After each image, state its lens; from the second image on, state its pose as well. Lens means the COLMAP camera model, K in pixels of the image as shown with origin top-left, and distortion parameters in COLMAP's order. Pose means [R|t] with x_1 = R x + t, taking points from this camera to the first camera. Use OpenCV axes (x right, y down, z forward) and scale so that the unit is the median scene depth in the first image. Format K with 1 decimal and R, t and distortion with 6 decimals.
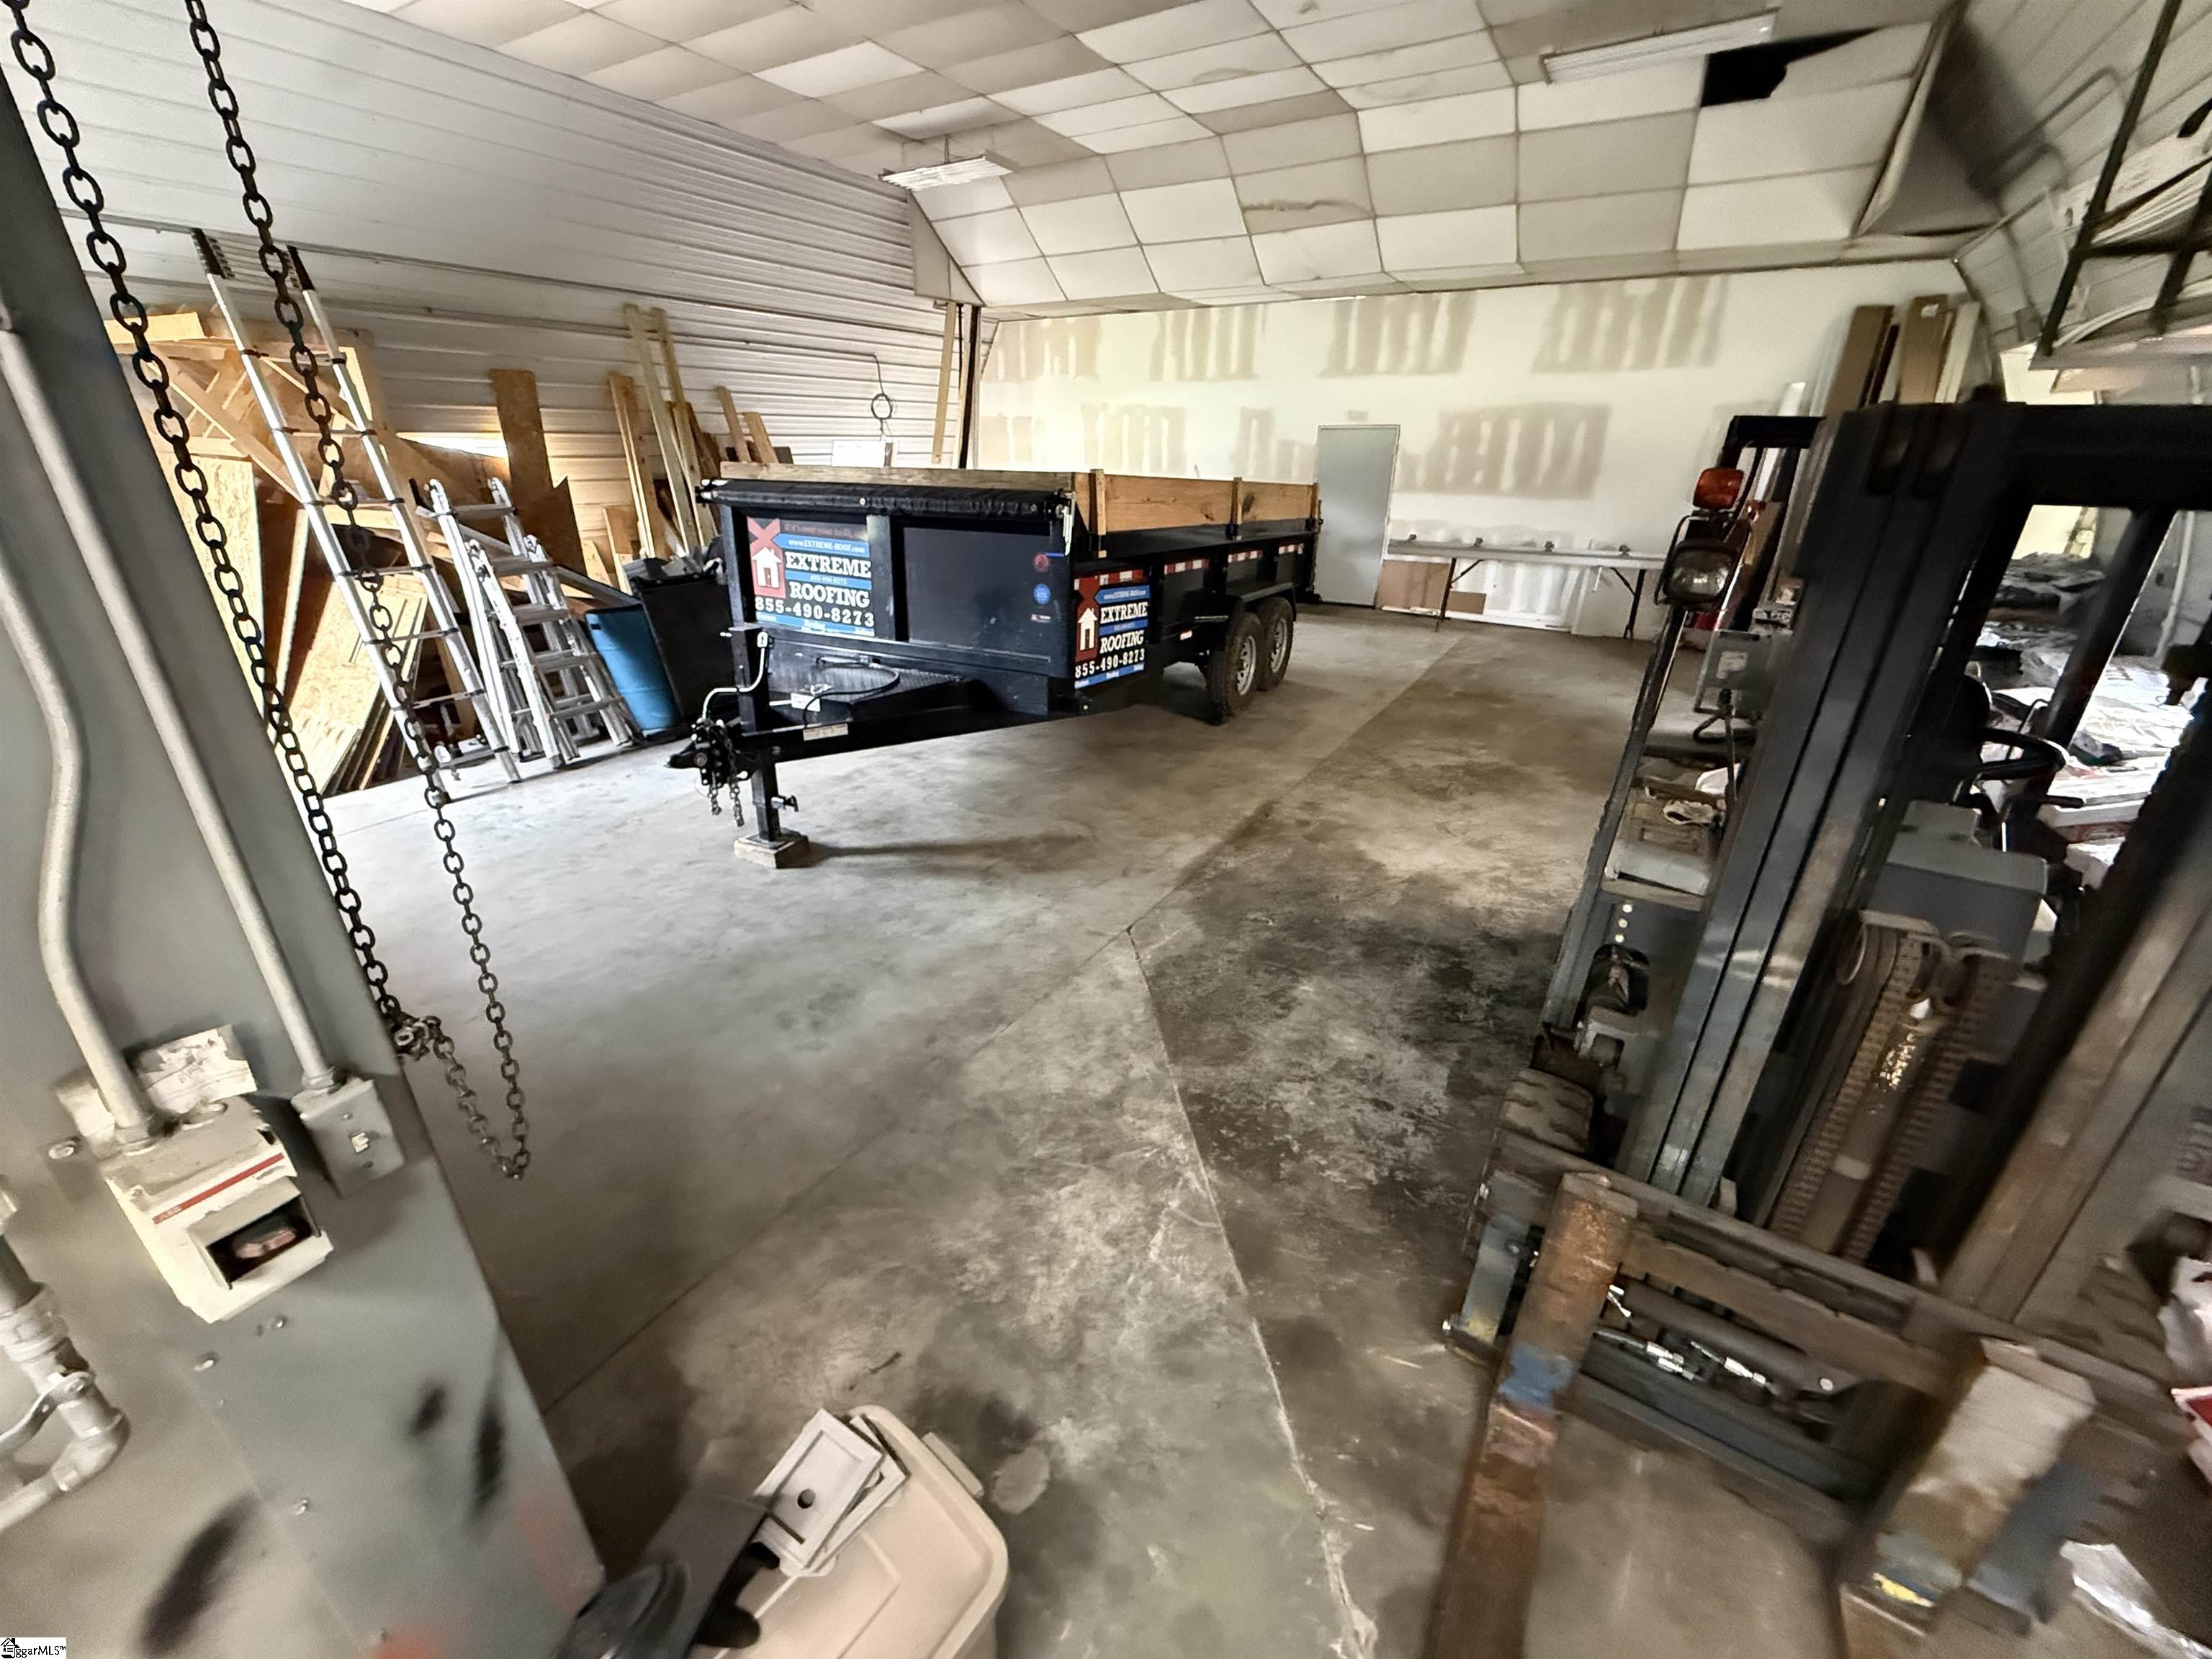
lens RADIAL K [[880.6, 0, 1106.0], [0, 880.6, 832.2], [0, 0, 1]] dist [-0.007568, 0.001244]
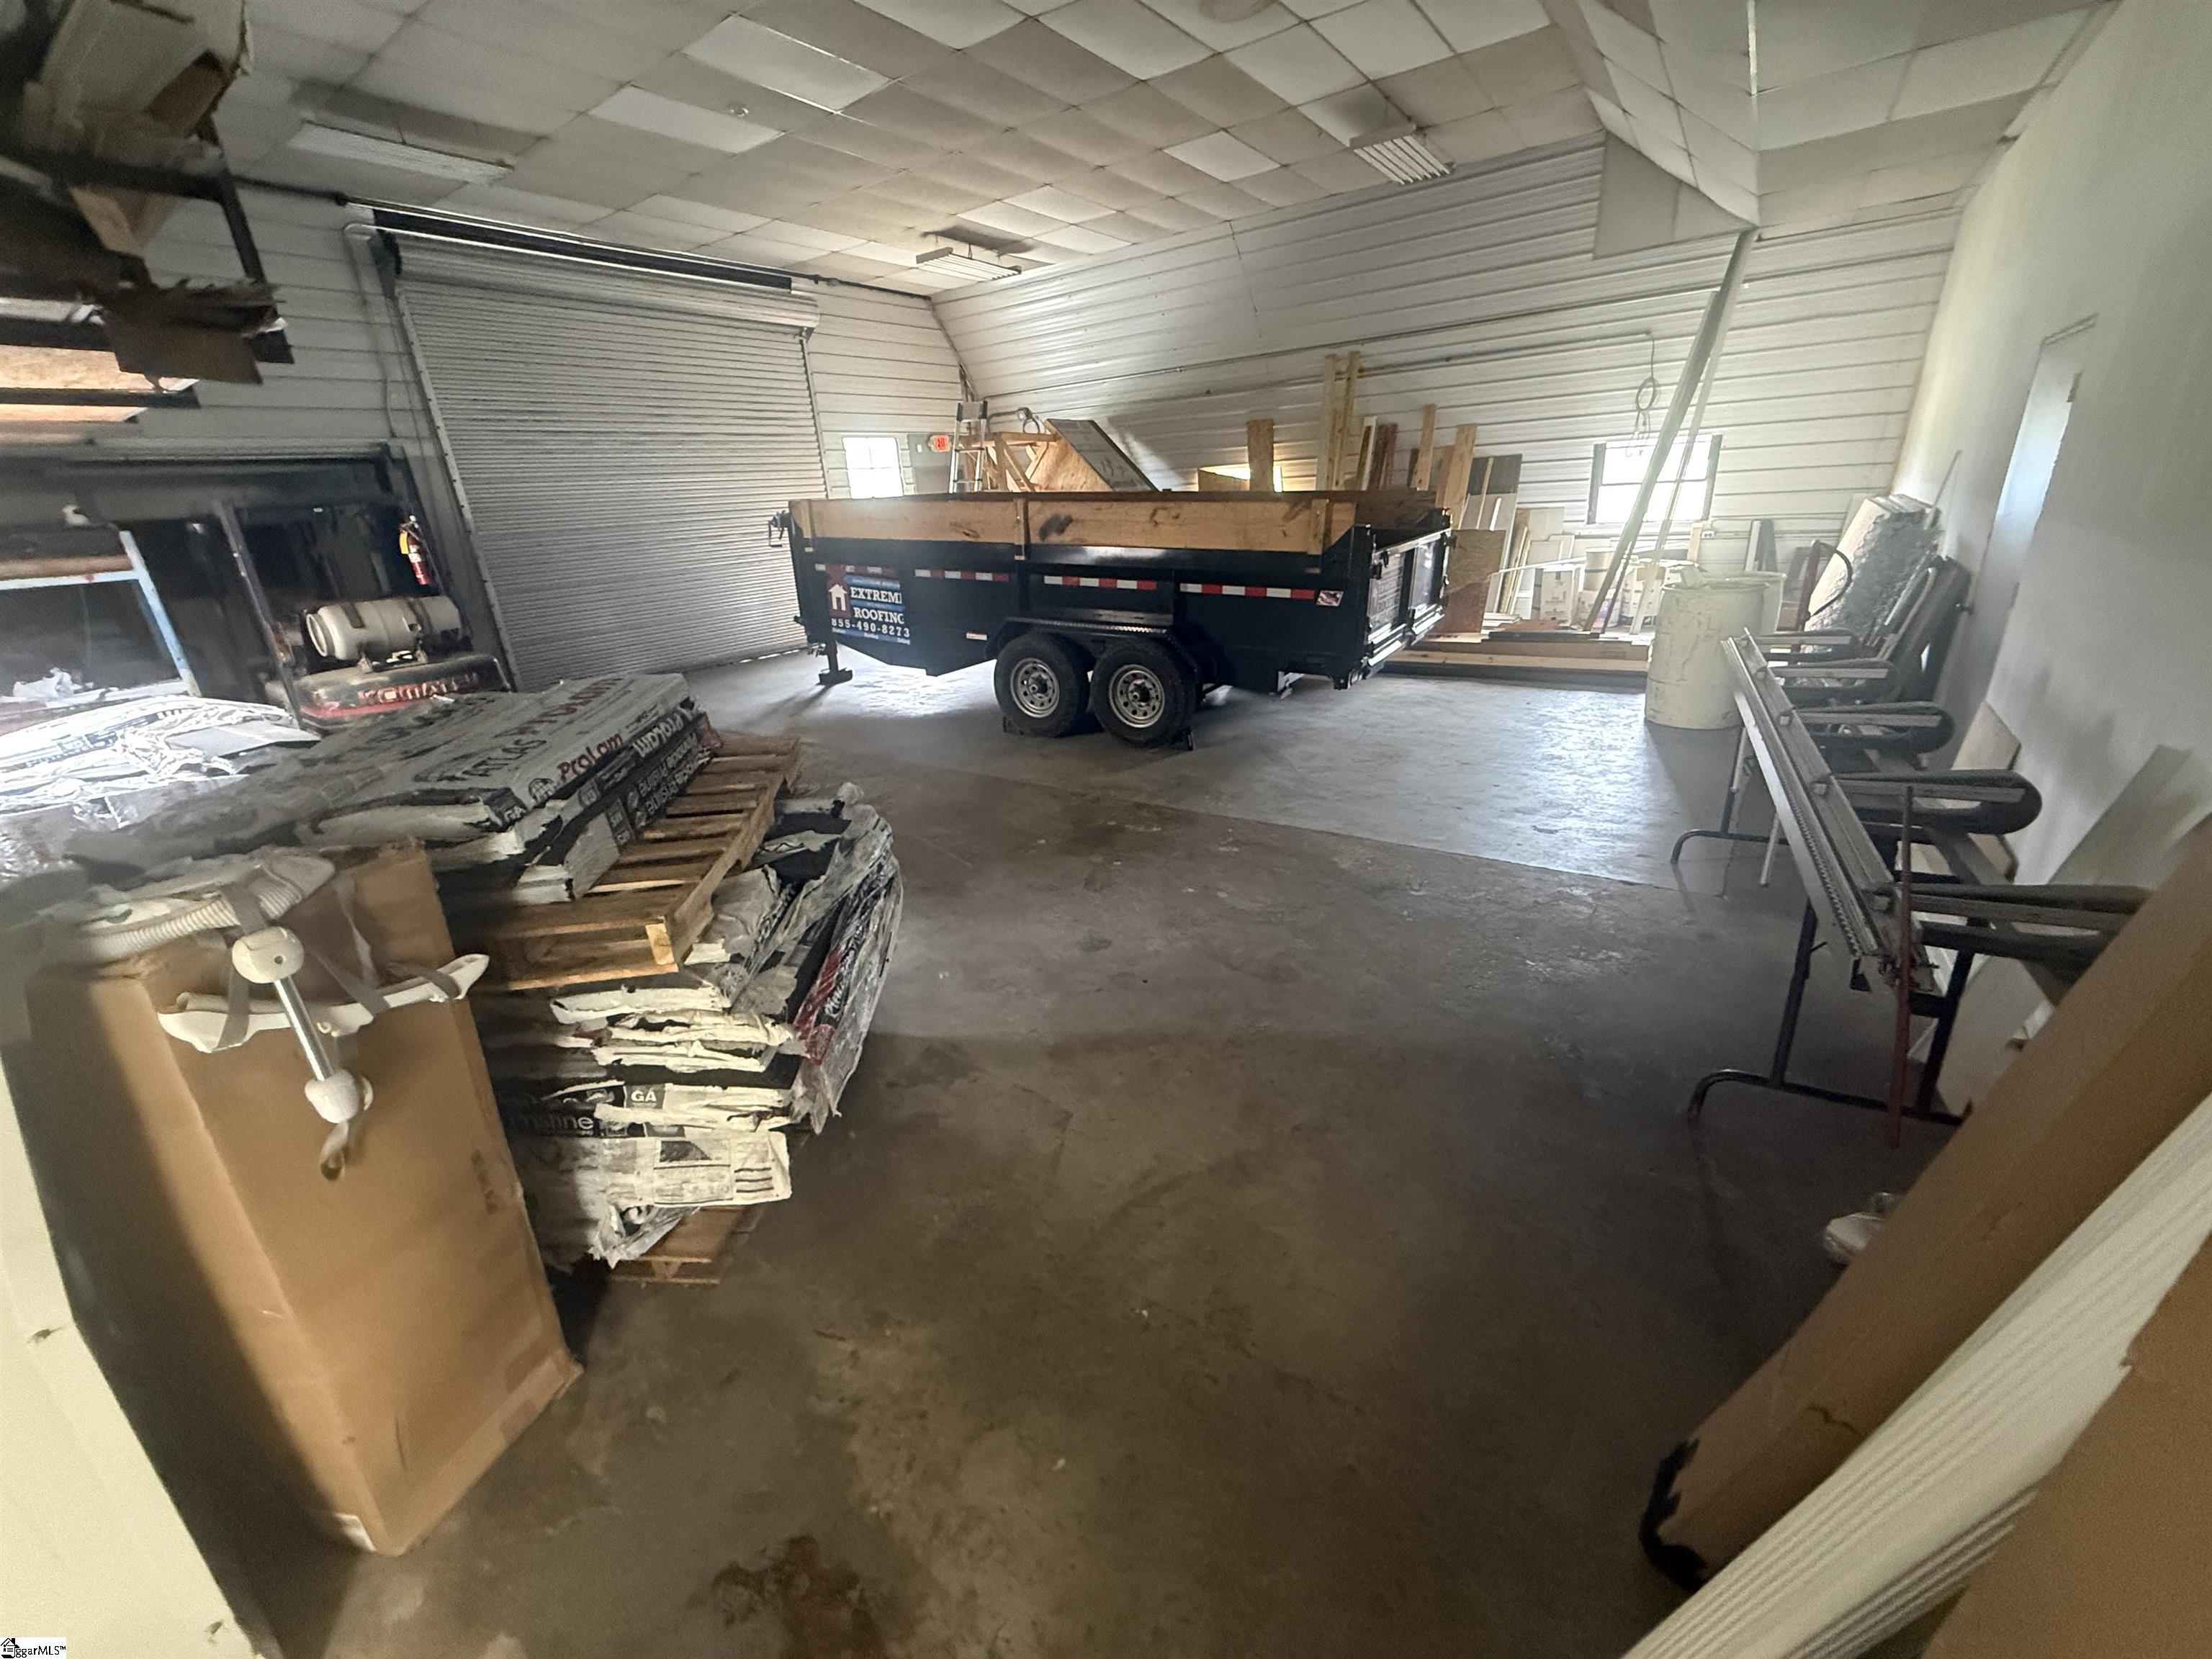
lens RADIAL K [[880.6, 0, 1104.5], [0, 880.6, 828.9], [0, 0, 1]] dist [-0.007568, 0.001244]
pose [[-0.080033, 0.351772, -0.932658, 1.467174], [-0.349132, 0.866497, 0.356778, -0.562658], [0.933650, 0.354174, 0.053467, 1.408209]]
